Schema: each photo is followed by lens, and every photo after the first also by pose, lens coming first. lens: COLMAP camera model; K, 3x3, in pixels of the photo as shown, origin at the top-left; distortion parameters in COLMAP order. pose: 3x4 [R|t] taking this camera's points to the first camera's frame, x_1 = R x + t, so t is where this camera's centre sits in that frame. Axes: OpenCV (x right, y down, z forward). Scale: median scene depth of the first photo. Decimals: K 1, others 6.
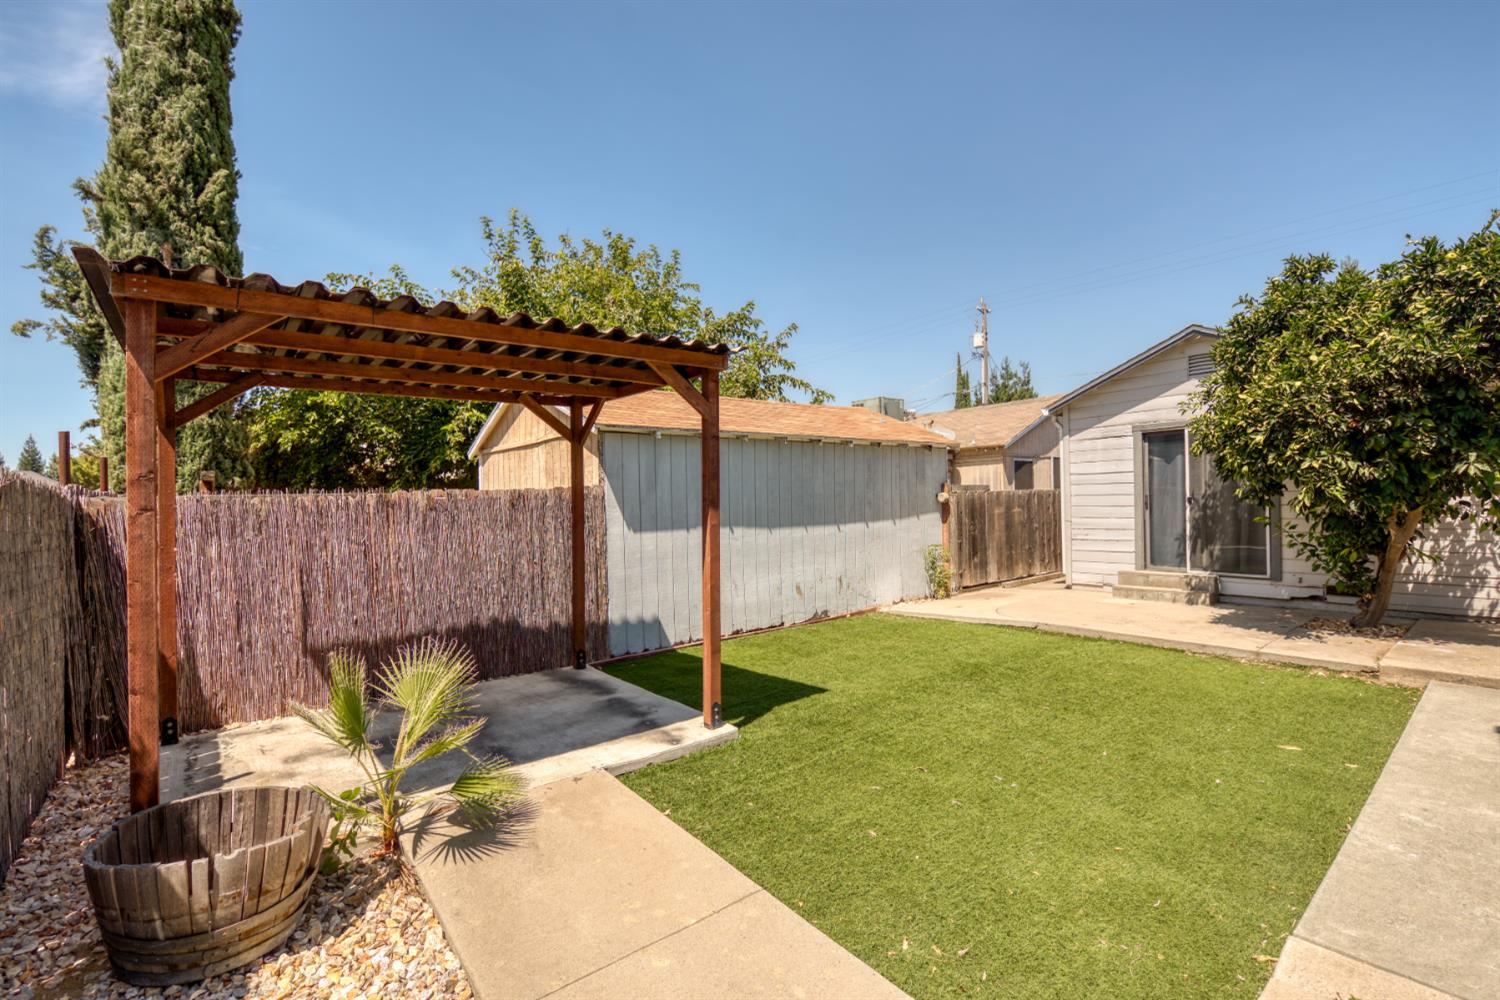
lens RADIAL K [[660.7, 0, 754.1], [0, 660.7, 501.7], [0, 0, 1]] dist [-0.010481, -0.005345]
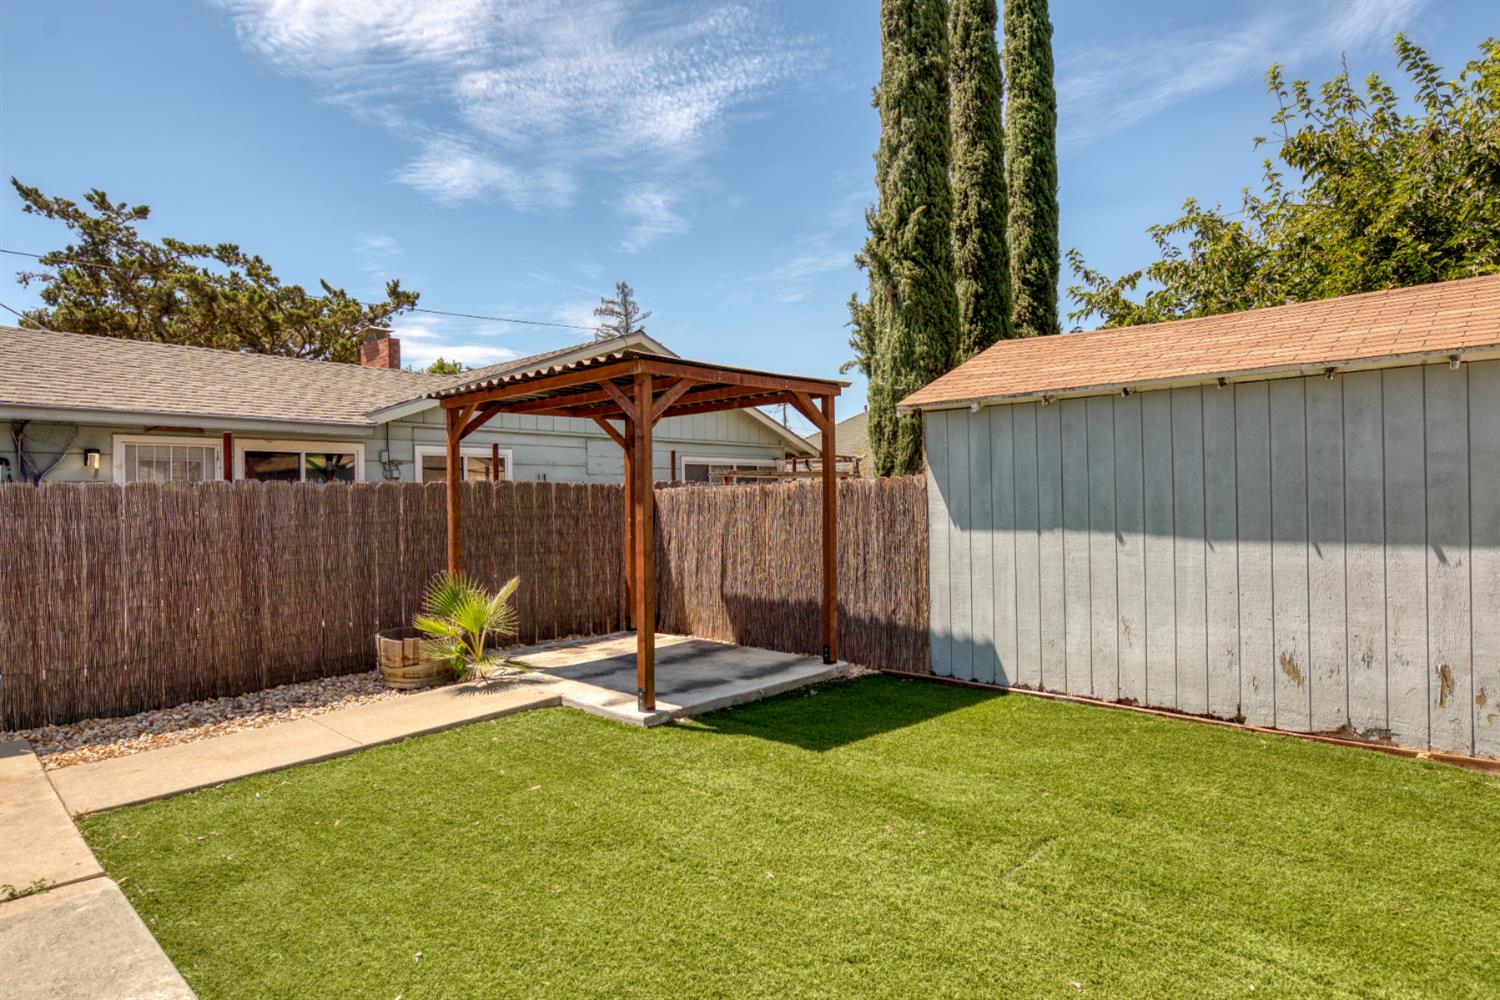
lens RADIAL K [[828.1, 0, 741.9], [0, 828.1, 491.2], [0, 0, 1]] dist [-0.004963, -0.002228]
pose [[0.116757, 0.012831, -0.993078, 0.771037], [0.008350, 0.999869, 0.013900, -0.017608], [0.993125, -0.009915, 0.116635, 0.591400]]
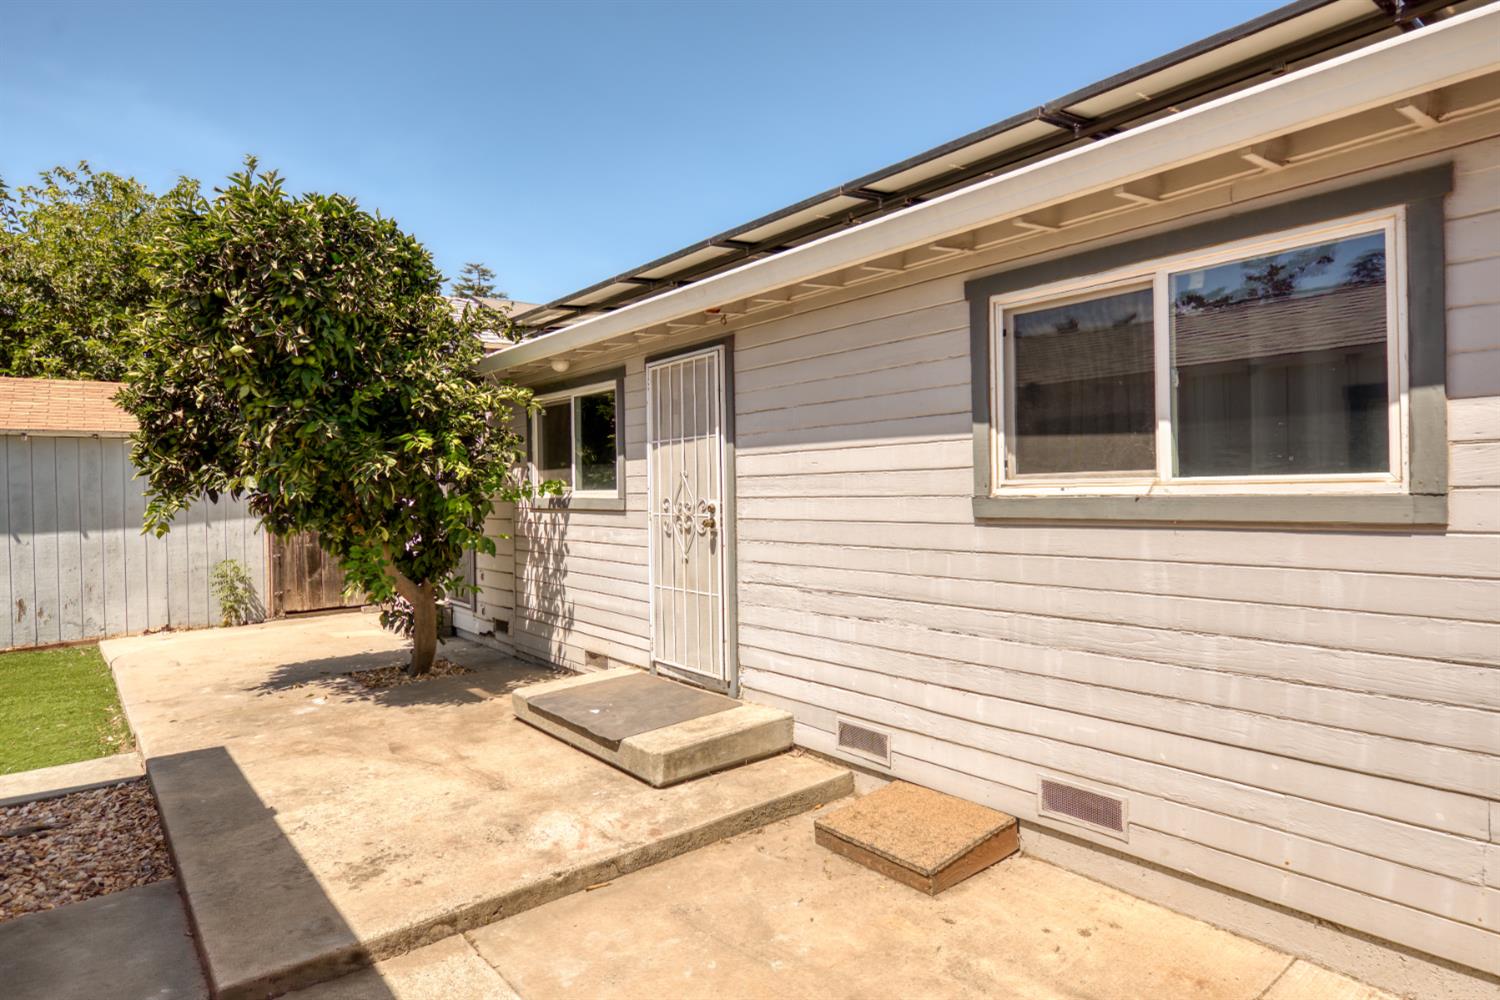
lens RADIAL K [[828.1, 0, 761.6], [0, 828.1, 490.8], [0, 0, 1]] dist [-0.004963, -0.002228]
pose [[0.999789, 0.008732, 0.018574, 1.299461], [-0.008809, 0.999953, 0.004092, -0.039982], [-0.018537, -0.004254, 0.999819, -0.020637]]
